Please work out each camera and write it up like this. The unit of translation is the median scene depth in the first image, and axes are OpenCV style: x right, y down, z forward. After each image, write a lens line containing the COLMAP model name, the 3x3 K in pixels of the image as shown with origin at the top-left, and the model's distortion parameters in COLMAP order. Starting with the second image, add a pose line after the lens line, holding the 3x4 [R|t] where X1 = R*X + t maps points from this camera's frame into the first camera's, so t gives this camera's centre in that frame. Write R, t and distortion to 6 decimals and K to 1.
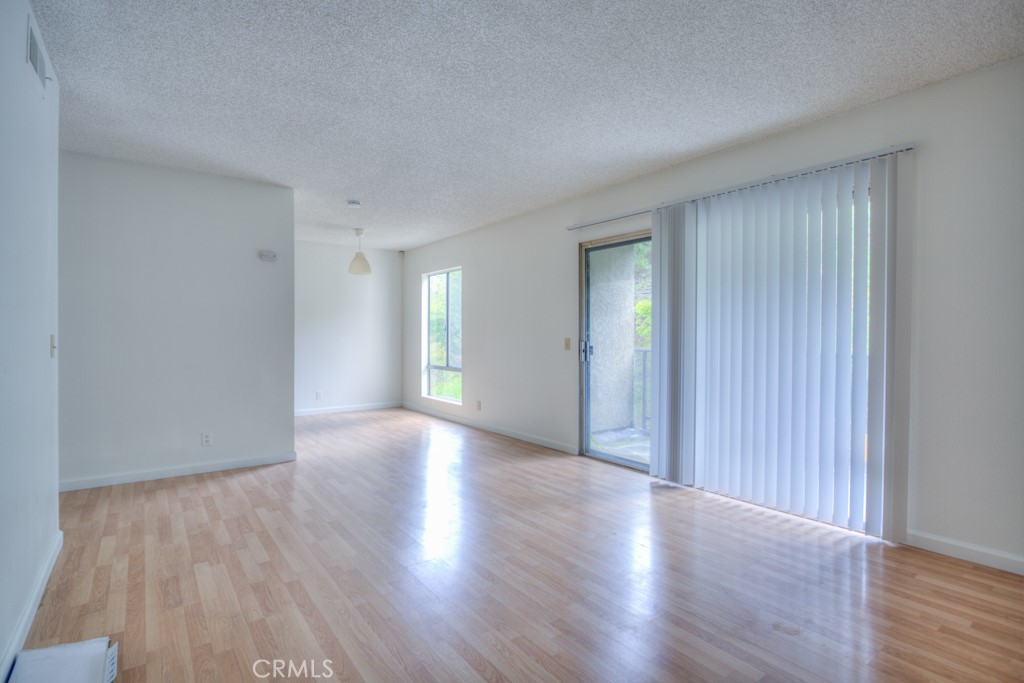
lens RADIAL K [[497.8, 0, 508.1], [0, 497.8, 339.3], [0, 0, 1]] dist [-0.021615, 0.008499]
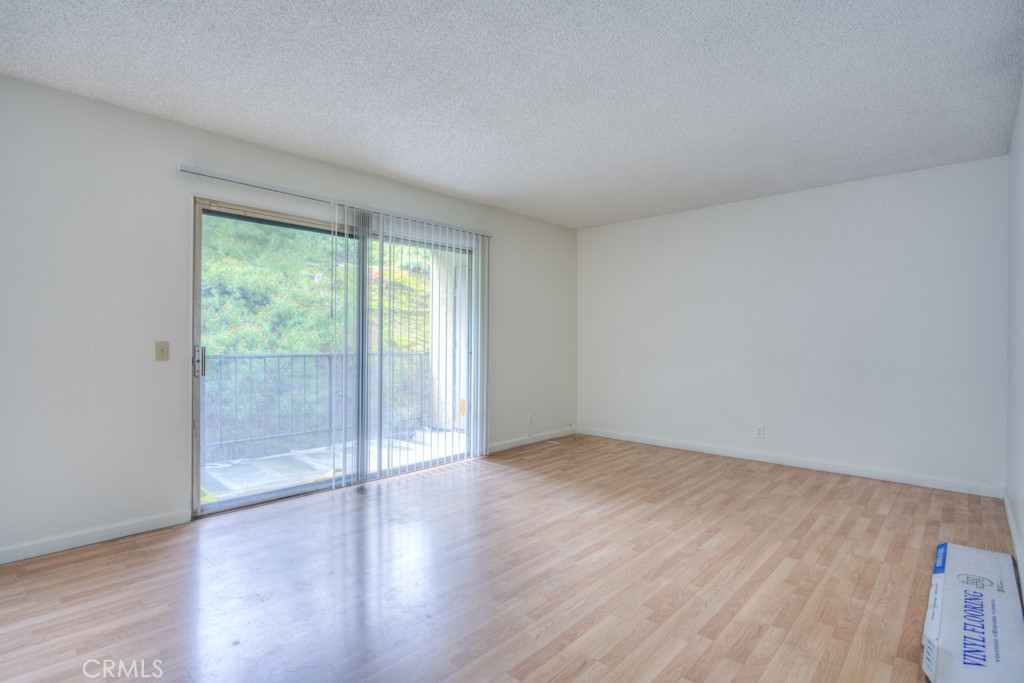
lens RADIAL K [[497.8, 0, 508.1], [0, 497.8, 339.3], [0, 0, 1]] dist [-0.021615, 0.008499]
pose [[-0.180364, -0.000175, 0.983600, -0.684259], [0.001895, 0.999998, 0.000525, -0.005481], [-0.983598, 0.001959, -0.180363, 0.846165]]
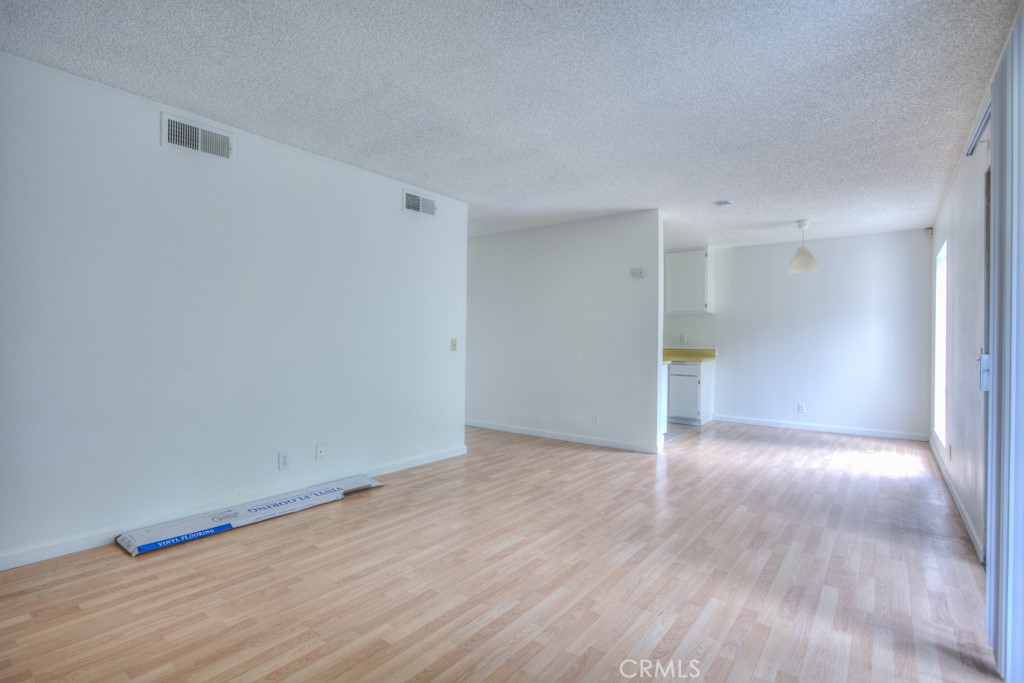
lens RADIAL K [[497.8, 0, 508.1], [0, 497.8, 339.3], [0, 0, 1]] dist [-0.021615, 0.008499]
pose [[0.278062, -0.001462, -0.960562, 0.610969], [-0.015619, 0.999860, -0.006043, 0.000287], [0.960436, 0.016684, 0.278000, 0.418374]]
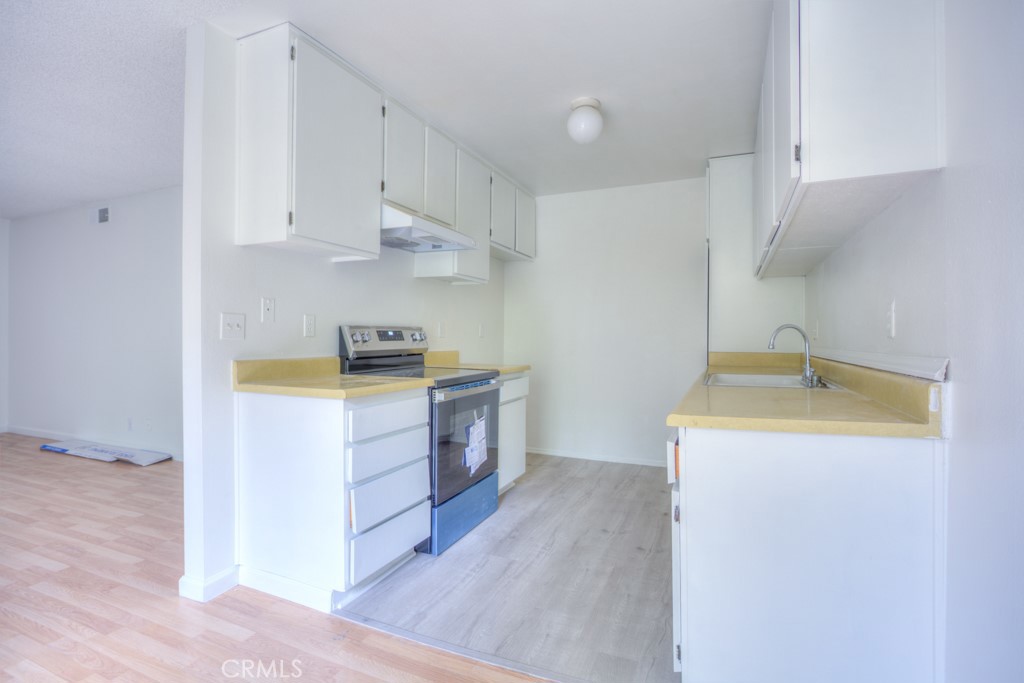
lens RADIAL K [[497.8, 0, 508.1], [0, 497.8, 339.3], [0, 0, 1]] dist [-0.021615, 0.008499]
pose [[-0.867772, -0.006026, -0.496926, -0.526245], [-0.010376, 0.999928, 0.005995, -0.009281], [0.496854, 0.010358, -0.867772, 1.770232]]
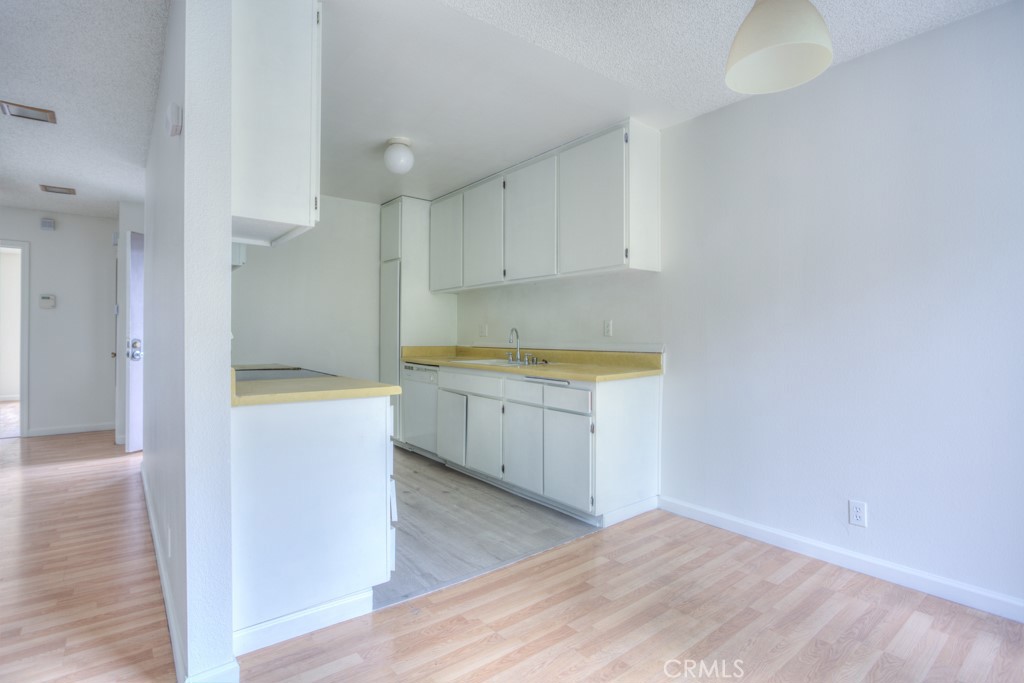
lens RADIAL K [[497.8, 0, 508.1], [0, 497.8, 339.3], [0, 0, 1]] dist [-0.021615, 0.008499]
pose [[0.036745, 0.001591, -0.999323, -0.106744], [-0.010097, 0.999948, 0.001221, -0.005068], [0.999274, 0.010045, 0.036759, 1.359204]]
